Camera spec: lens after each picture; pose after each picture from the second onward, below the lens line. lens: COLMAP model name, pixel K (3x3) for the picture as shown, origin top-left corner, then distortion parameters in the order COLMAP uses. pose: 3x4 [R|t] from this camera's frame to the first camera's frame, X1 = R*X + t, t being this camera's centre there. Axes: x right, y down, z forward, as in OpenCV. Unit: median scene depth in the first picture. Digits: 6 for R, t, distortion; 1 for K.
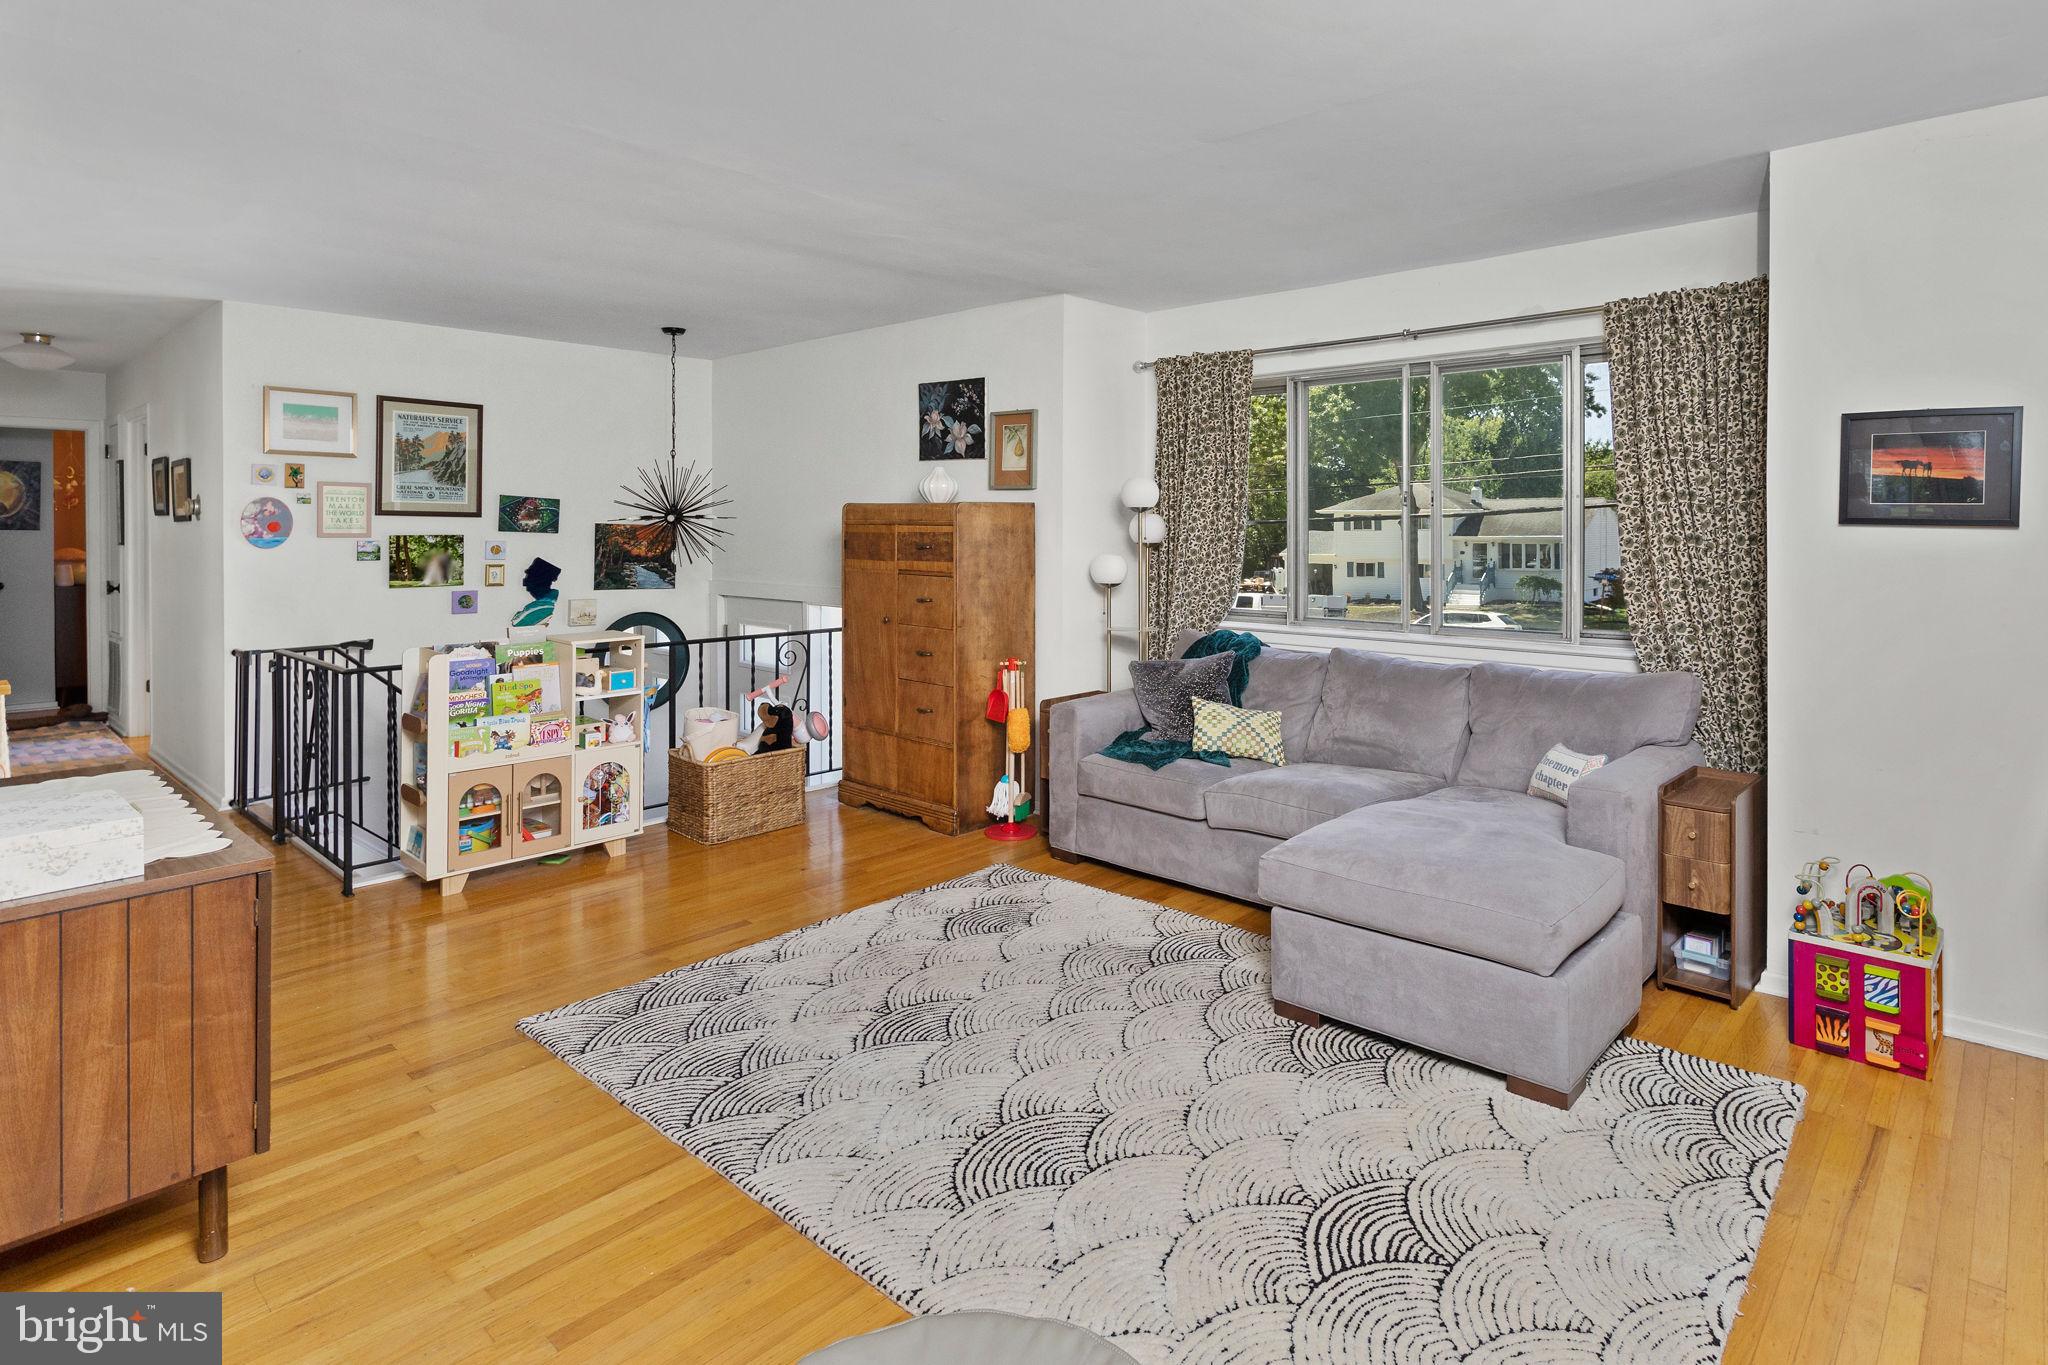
lens RADIAL K [[1038.6, 0, 1029.7], [0, 1038.6, 525.1], [0, 0, 1]] dist [0.036502, 0.000311]
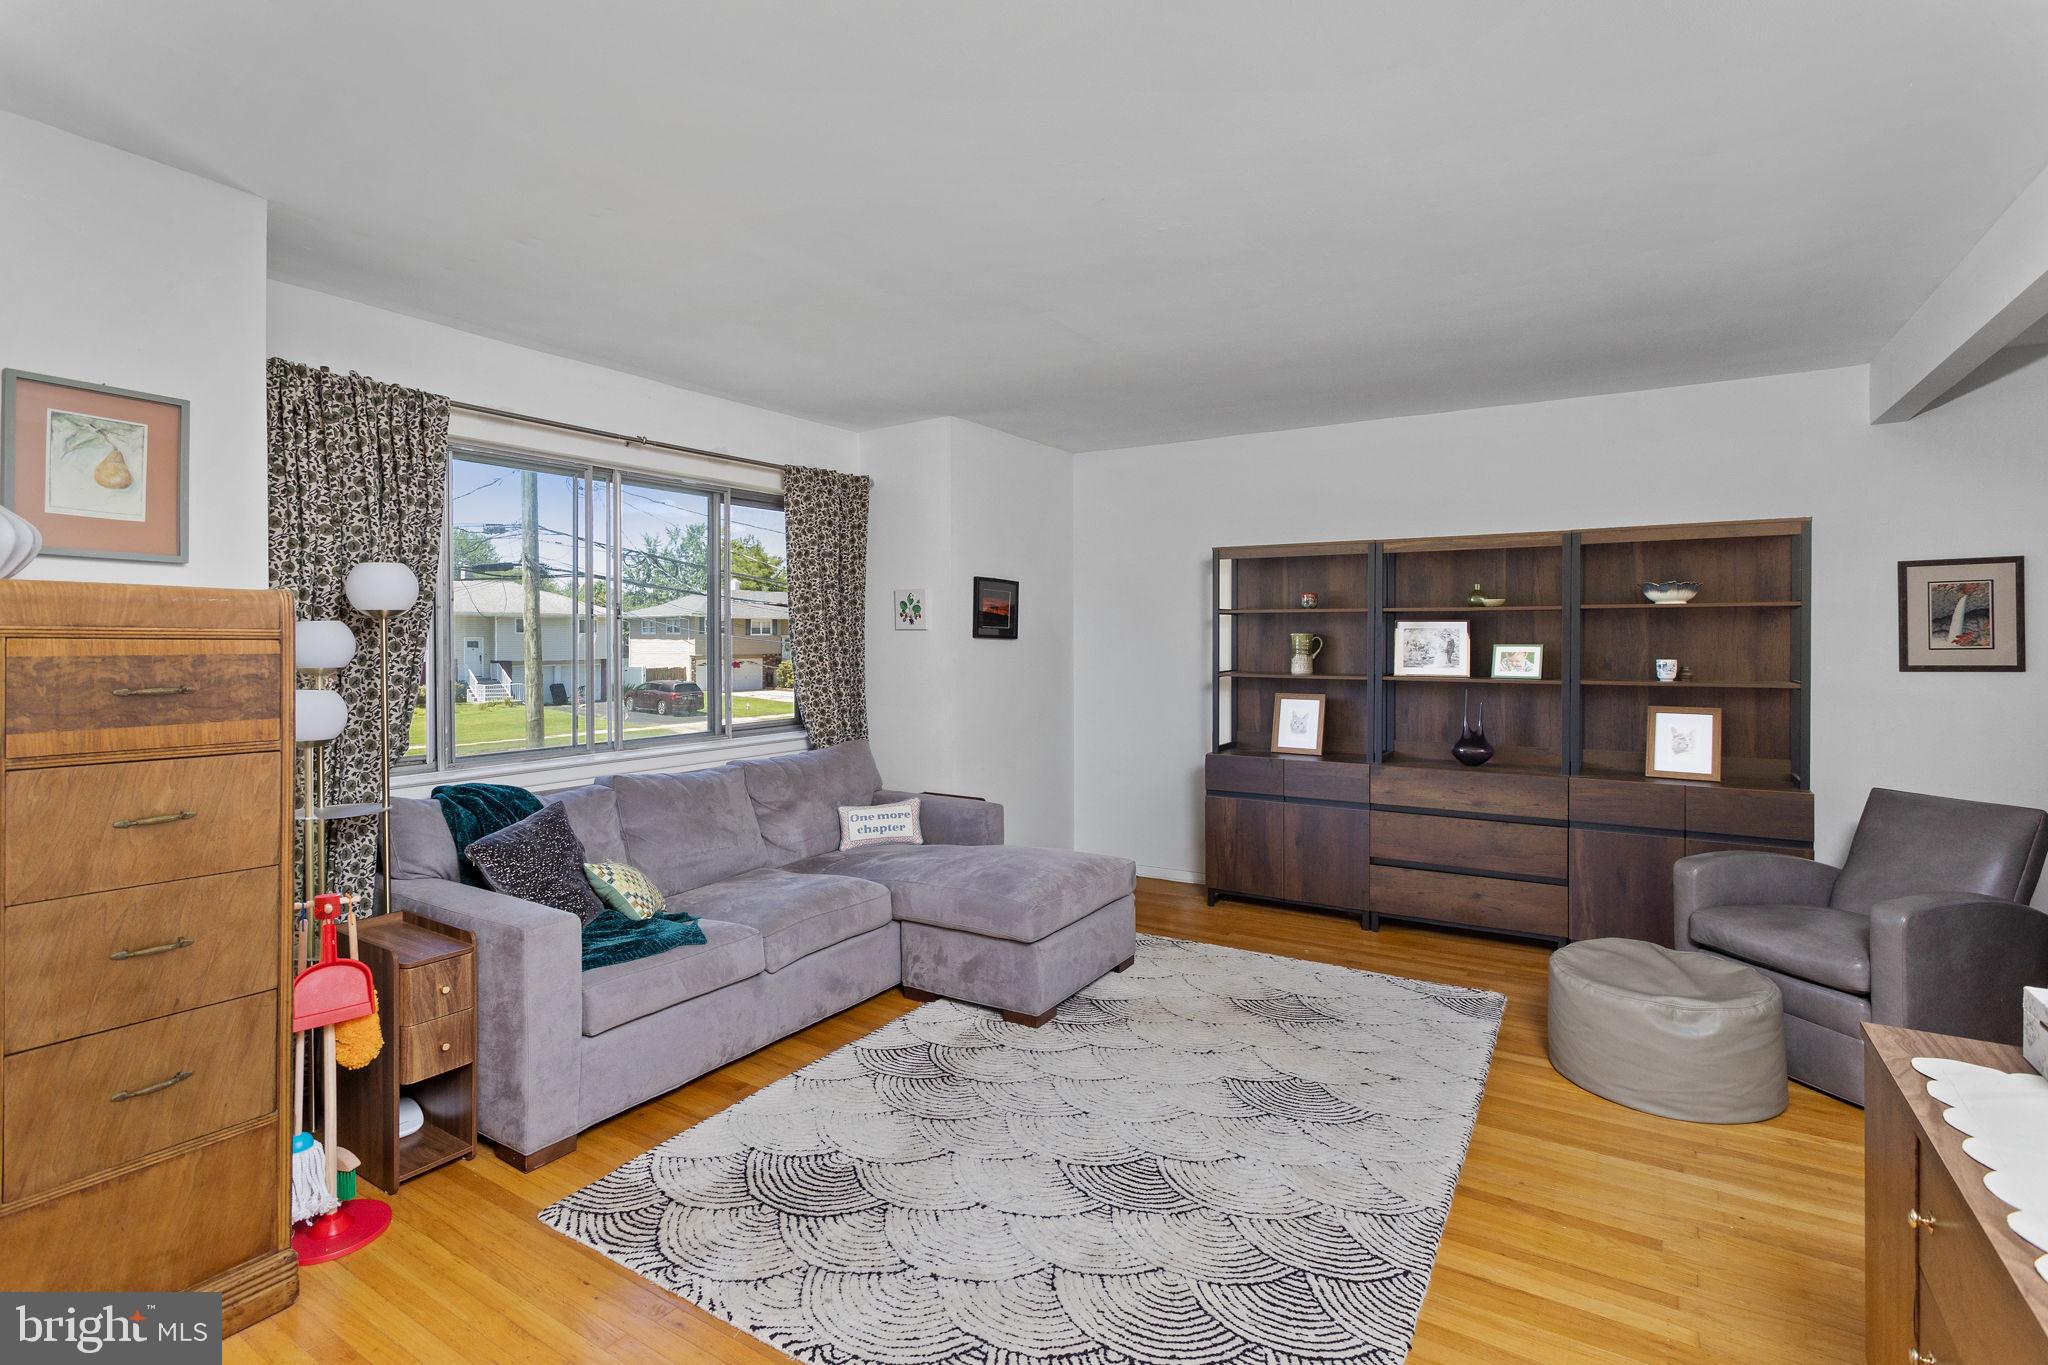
lens RADIAL K [[1011.1, 0, 1027.1], [0, 1011.1, 639.0], [0, 0, 1]] dist [-0.000919, -0.000339]
pose [[-0.187792, -0.001225, 0.982208, -0.972767], [0.002691, 0.999995, 0.001762, 0.000462], [-0.982205, 0.002974, -0.187788, 1.271932]]
